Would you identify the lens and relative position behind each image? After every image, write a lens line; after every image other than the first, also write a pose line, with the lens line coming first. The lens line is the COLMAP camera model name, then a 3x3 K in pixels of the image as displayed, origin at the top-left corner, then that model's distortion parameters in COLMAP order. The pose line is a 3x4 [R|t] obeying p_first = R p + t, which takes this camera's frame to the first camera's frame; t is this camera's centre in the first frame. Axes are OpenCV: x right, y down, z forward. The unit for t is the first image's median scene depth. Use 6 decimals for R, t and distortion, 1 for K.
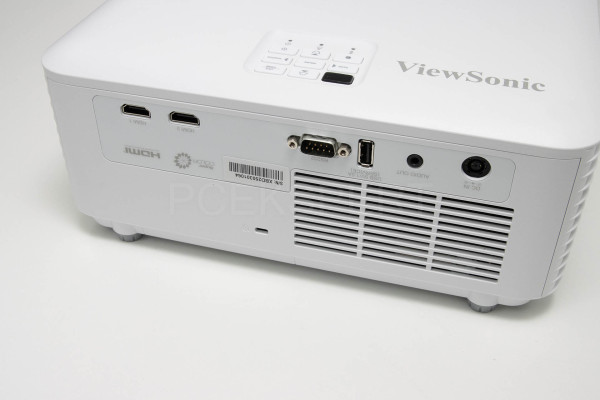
lens RADIAL K [[673.1, 0, 300.0], [0, 673.1, 200.0], [0, 0, 1]] dist [-0.118536, 0.006354]
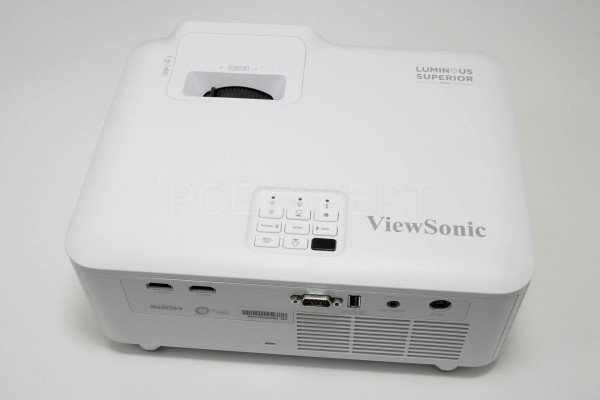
lens RADIAL K [[673.1, 0, 300.0], [0, 673.1, 200.0], [0, 0, 1]] dist [-0.118536, 0.006354]
pose [[0.980813, -0.160791, 0.110237, -0.109791], [0.135791, 0.969194, 0.205487, -0.517921], [-0.139881, -0.186575, 0.972432, -0.186941]]
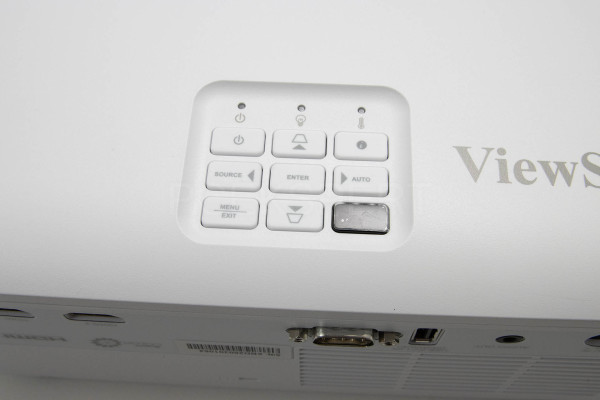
lens RADIAL K [[673.1, 0, 300.0], [0, 673.1, 200.0], [0, 0, 1]] dist [-0.118536, 0.006354]
pose [[0.973151, -0.207292, 0.100036, -0.042001], [0.151349, 0.903752, 0.400407, -0.414832], [-0.173408, -0.374516, 0.910861, 0.515147]]
